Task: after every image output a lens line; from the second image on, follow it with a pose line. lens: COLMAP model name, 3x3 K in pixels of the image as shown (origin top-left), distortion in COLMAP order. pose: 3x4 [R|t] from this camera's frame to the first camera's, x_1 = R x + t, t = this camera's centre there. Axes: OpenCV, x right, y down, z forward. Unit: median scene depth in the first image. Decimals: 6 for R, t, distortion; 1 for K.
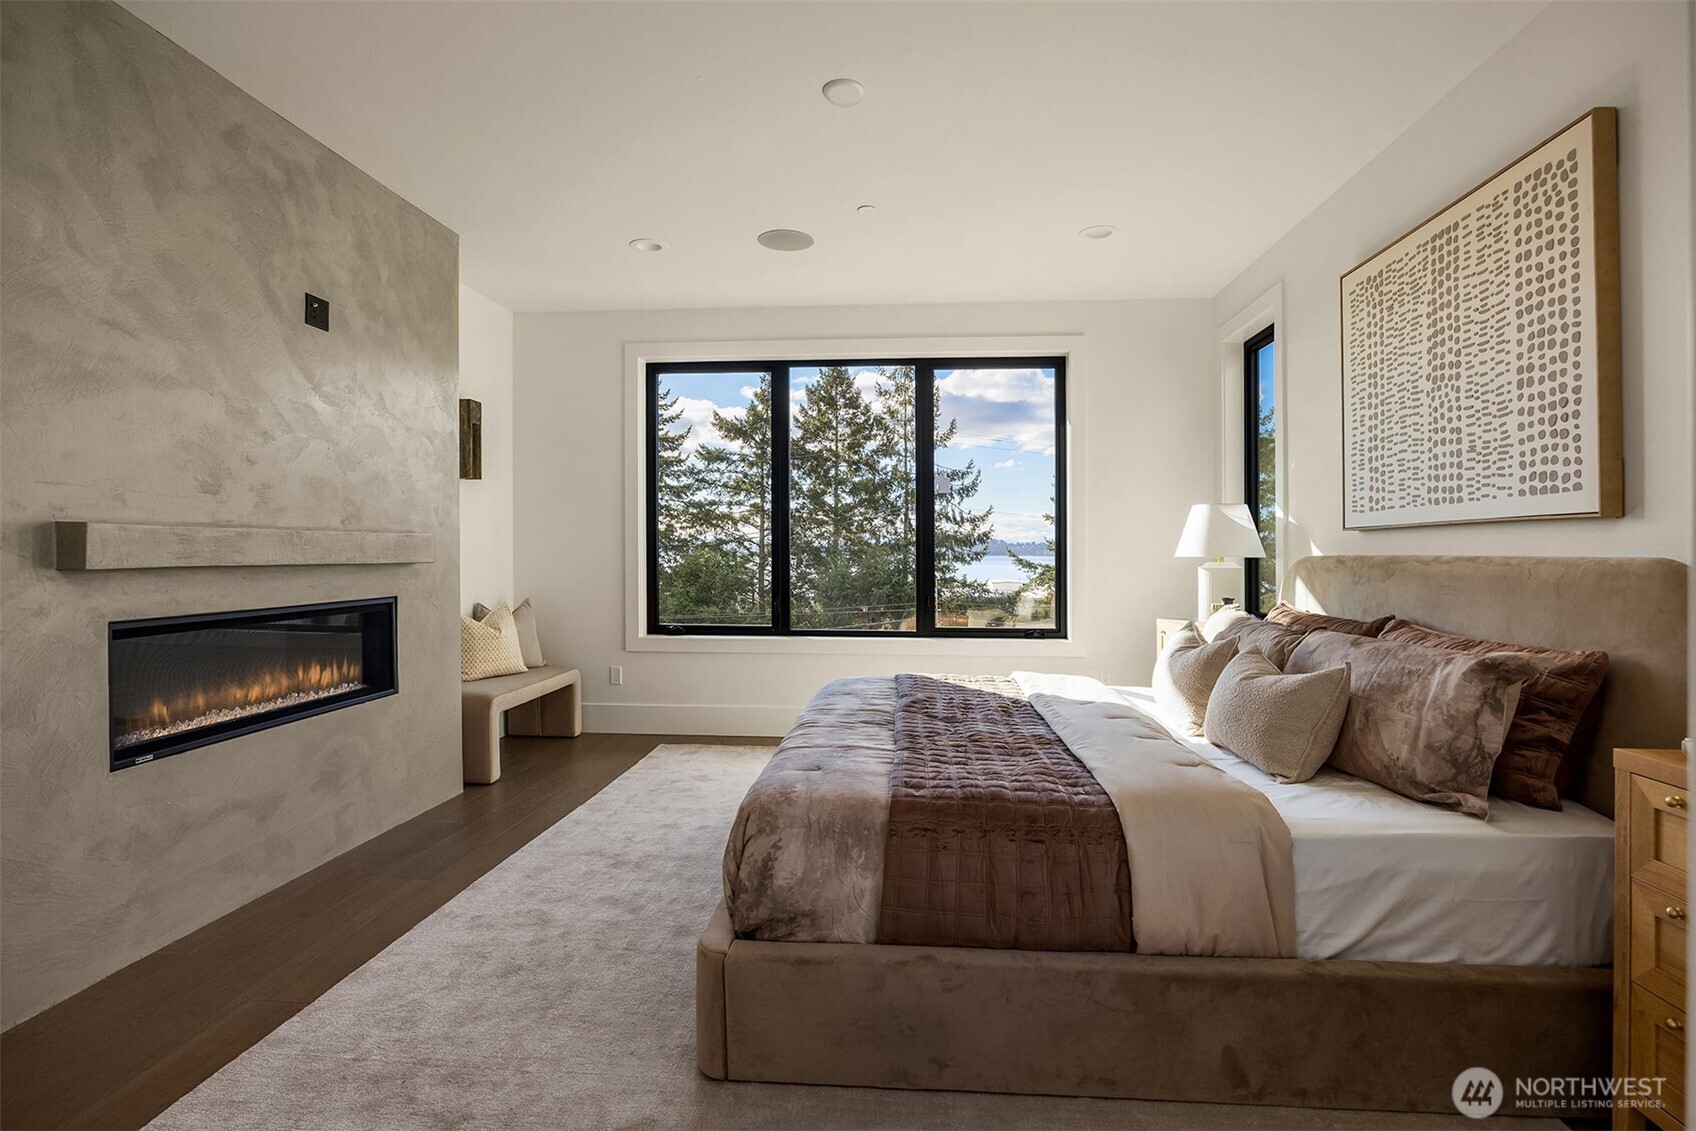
lens RADIAL K [[884.9, 0, 848.9], [0, 884.9, 545.0], [0, 0, 1]] dist [0.000311, 0.000038]
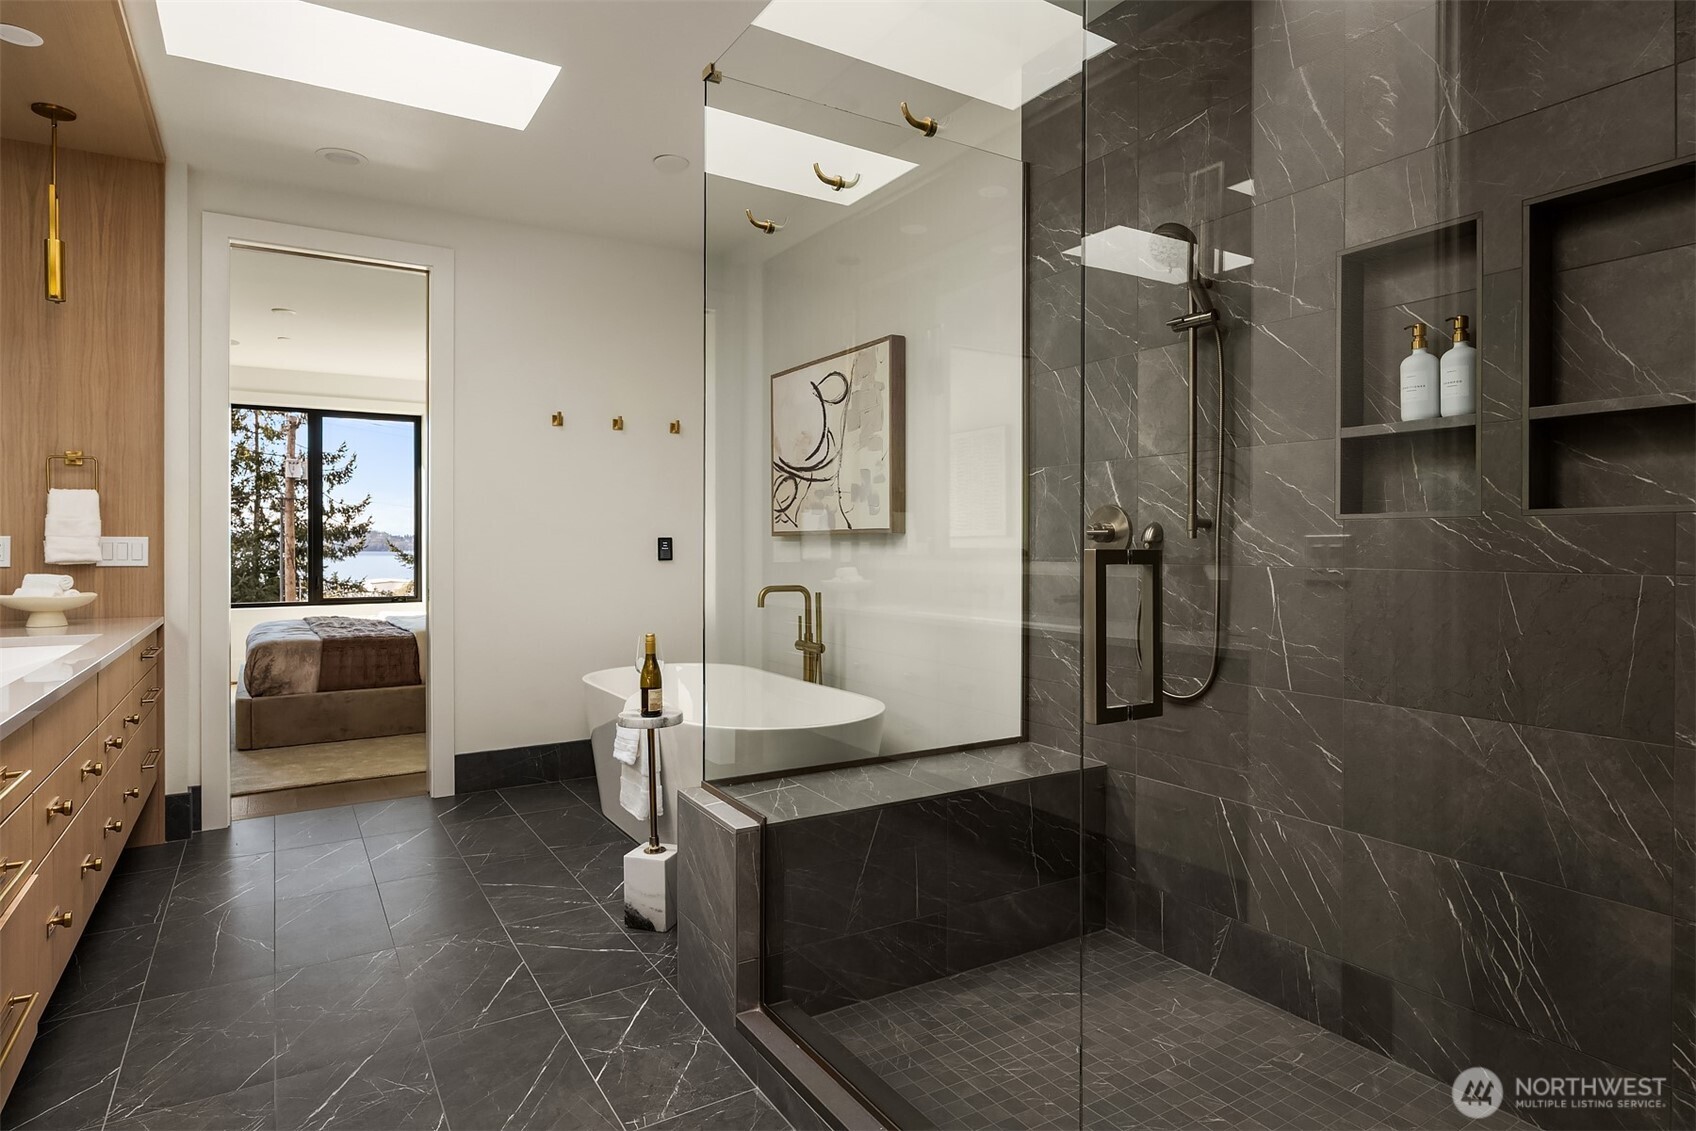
lens RADIAL K [[938.0, 0, 850.0], [0, 938.0, 535.2], [0, 0, 1]] dist [-0.001517, -0.000141]
pose [[0.806161, 0.000796, 0.591696, -0.097738], [0.001081, 0.999995, -0.002817, -0.002955], [-0.591696, 0.002911, 0.806156, -0.626473]]
